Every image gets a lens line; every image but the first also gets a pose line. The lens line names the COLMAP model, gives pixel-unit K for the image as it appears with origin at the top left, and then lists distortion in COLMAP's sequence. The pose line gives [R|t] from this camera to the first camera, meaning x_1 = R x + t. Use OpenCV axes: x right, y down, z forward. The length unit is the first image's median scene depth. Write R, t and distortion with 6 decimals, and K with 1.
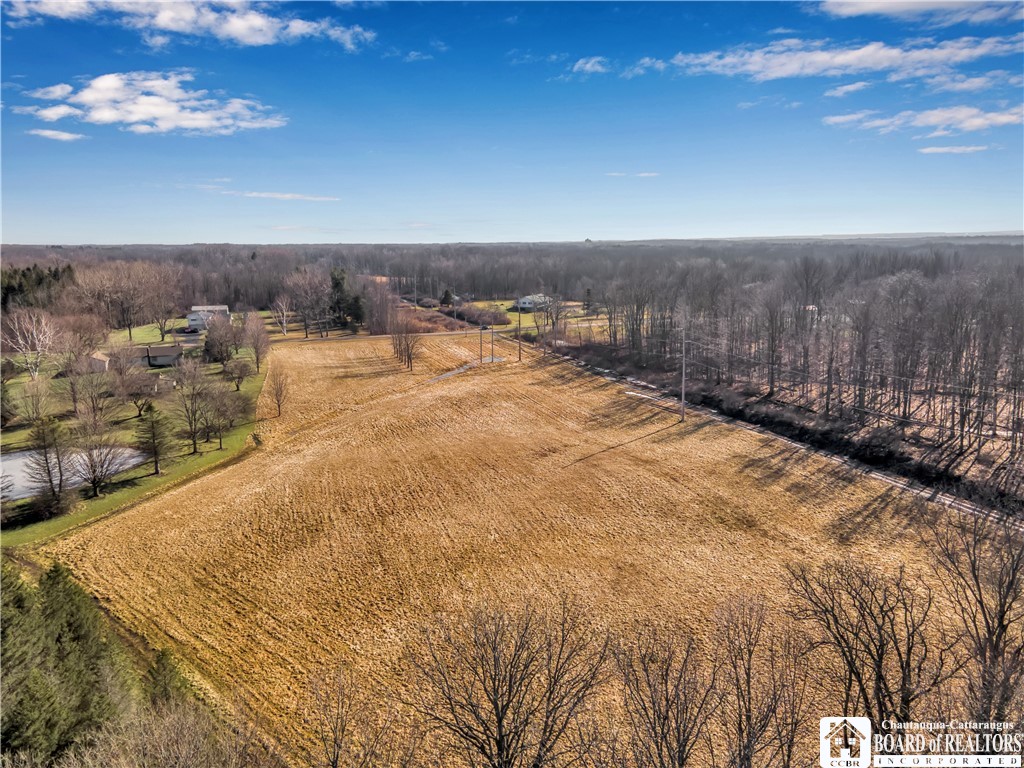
lens RADIAL K [[827.6, 0, 515.0], [0, 827.6, 377.9], [0, 0, 1]] dist [0.004972, -0.001218]
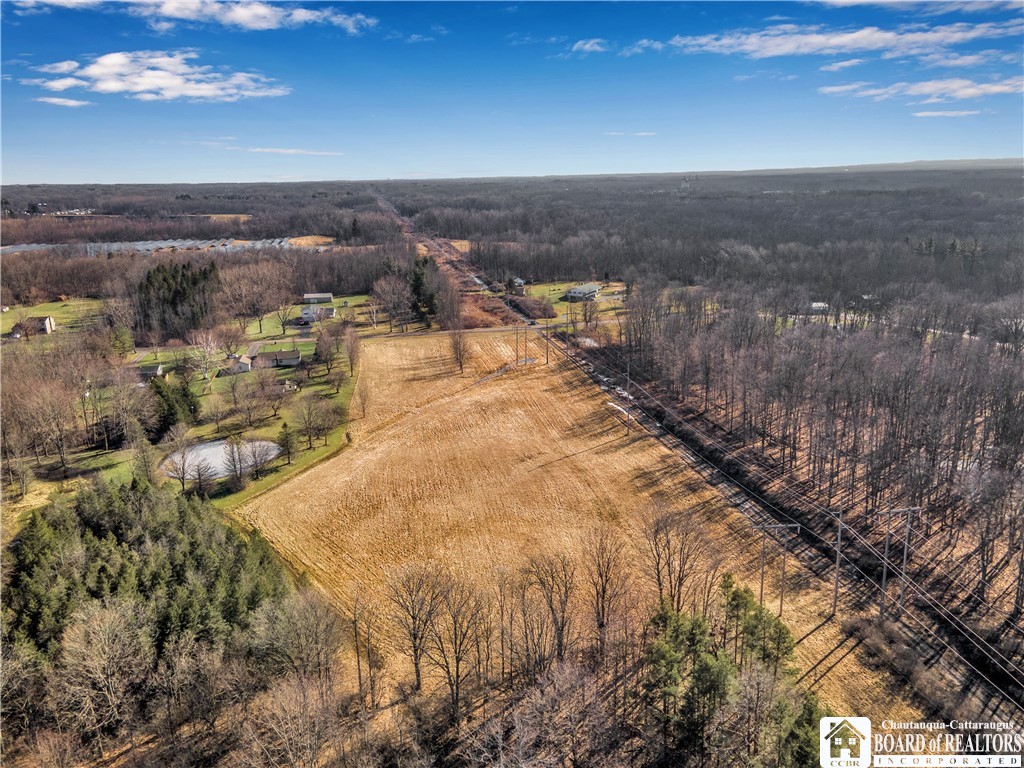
lens RADIAL K [[827.6, 0, 514.7], [0, 827.6, 435.5], [0, 0, 1]] dist [0.004972, -0.001218]
pose [[1.000000, 0.000236, -0.000108, -0.000042], [-0.000237, 0.999884, -0.015215, 0.119648], [0.000105, 0.015215, 0.999884, -0.008261]]
